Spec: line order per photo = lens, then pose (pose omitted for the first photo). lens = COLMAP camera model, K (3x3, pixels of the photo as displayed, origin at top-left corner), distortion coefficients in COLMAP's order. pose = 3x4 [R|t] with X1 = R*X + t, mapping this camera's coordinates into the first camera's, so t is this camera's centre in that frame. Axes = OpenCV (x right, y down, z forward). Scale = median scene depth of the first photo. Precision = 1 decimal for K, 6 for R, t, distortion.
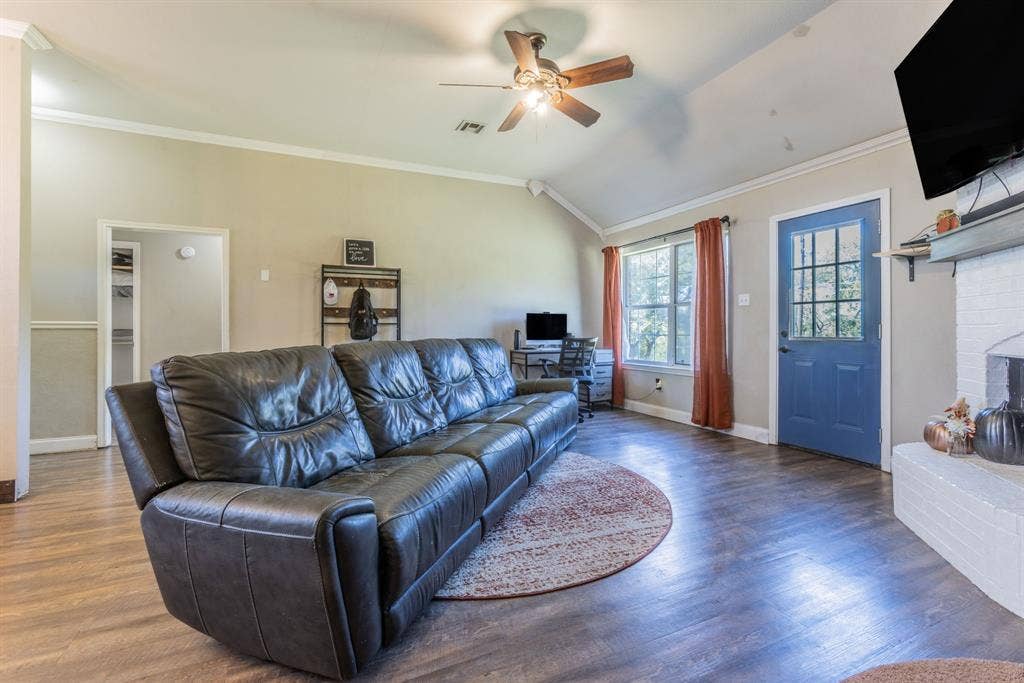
lens RADIAL K [[460.5, 0, 515.4], [0, 460.5, 333.6], [0, 0, 1]] dist [0.014694, 0.000401]
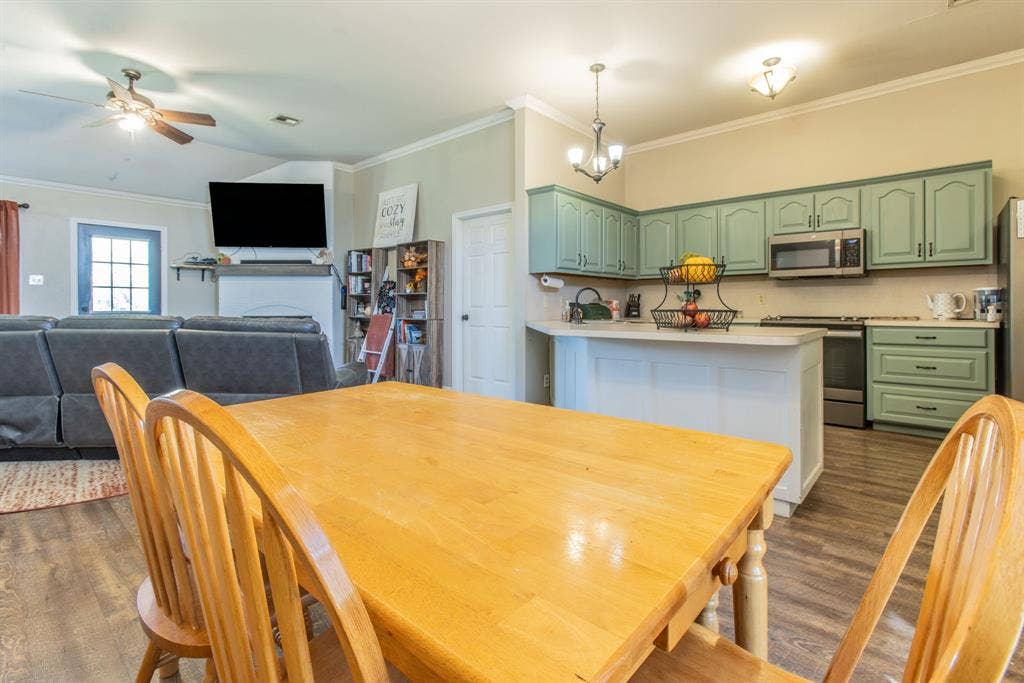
lens RADIAL K [[456.3, 0, 514.3], [0, 456.3, 317.3], [0, 0, 1]] dist [-0.002965, 0.000138]
pose [[-0.419375, -0.019708, 0.907599, -0.939024], [0.012292, 0.999549, 0.027384, 0.002616], [-0.907730, 0.022640, -0.418944, 0.363305]]
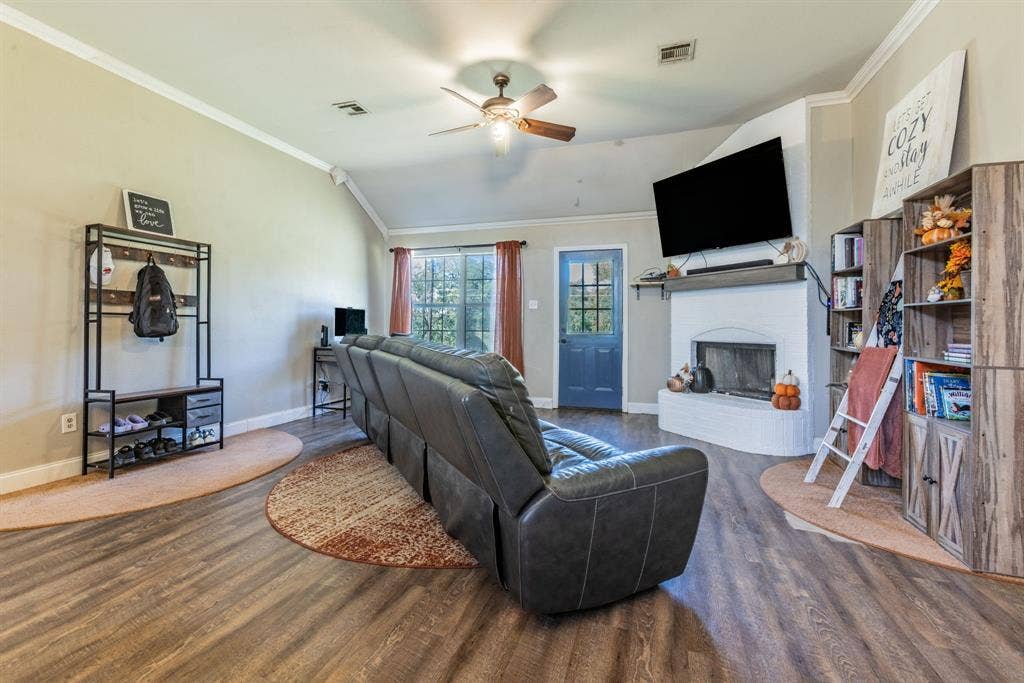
lens RADIAL K [[456.3, 0, 514.3], [0, 456.3, 317.3], [0, 0, 1]] dist [-0.002965, 0.000138]
pose [[0.680600, 0.021403, 0.732342, -0.474434], [-0.001448, 0.999611, -0.027868, 0.001202], [-0.732654, 0.017906, 0.680366, 0.120508]]
